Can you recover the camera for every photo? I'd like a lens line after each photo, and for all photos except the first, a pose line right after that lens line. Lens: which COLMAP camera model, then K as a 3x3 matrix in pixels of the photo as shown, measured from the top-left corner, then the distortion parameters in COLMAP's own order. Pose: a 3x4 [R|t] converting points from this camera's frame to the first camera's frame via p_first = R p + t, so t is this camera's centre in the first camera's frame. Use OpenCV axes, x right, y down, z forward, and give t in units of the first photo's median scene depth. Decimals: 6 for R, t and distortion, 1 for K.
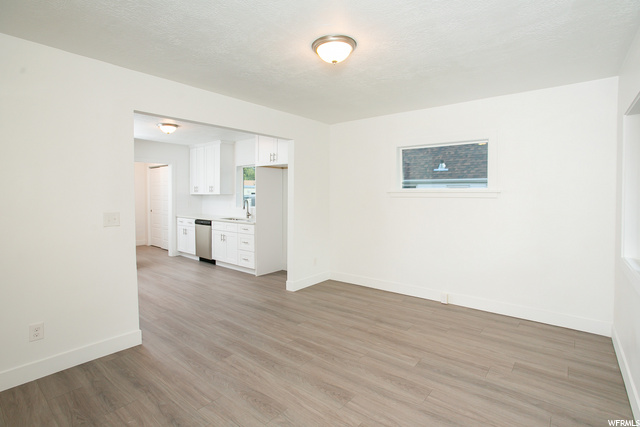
lens RADIAL K [[317.3, 0, 328.1], [0, 317.3, 200.0], [0, 0, 1]] dist [-0.069897, 0.039756]
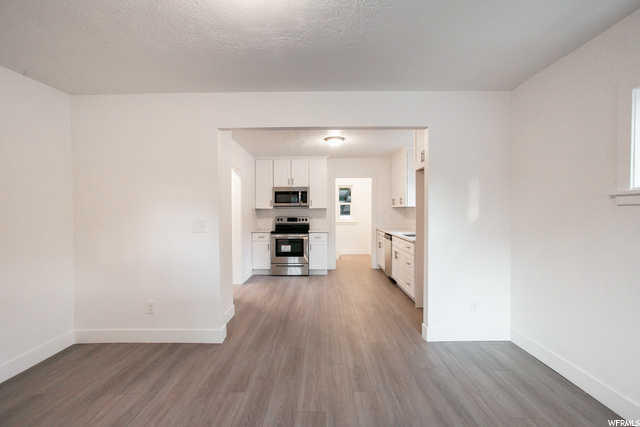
lens RADIAL K [[307.4, 0, 320.0], [0, 307.4, 213.5], [0, 0, 1]] dist [0.003642, 0.000840]
pose [[0.608858, 0.003905, -0.793269, 0.428223], [-0.007481, 0.999972, -0.000819, 0.010136], [0.793244, 0.006433, 0.608870, 0.582733]]
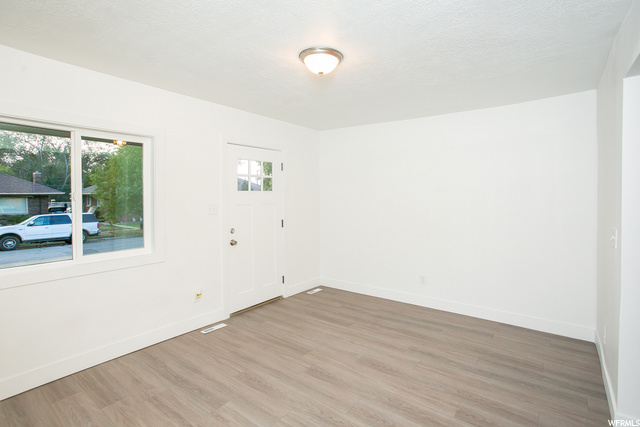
lens RADIAL K [[314.0, 0, 318.8], [0, 314.0, 199.5], [0, 0, 1]] dist [-0.018798, 0.001670]
pose [[-0.999998, 0.001114, -0.001492, 0.020963], [0.001073, 0.999622, 0.027483, -0.047069], [0.001522, 0.027481, -0.999621, 1.553709]]
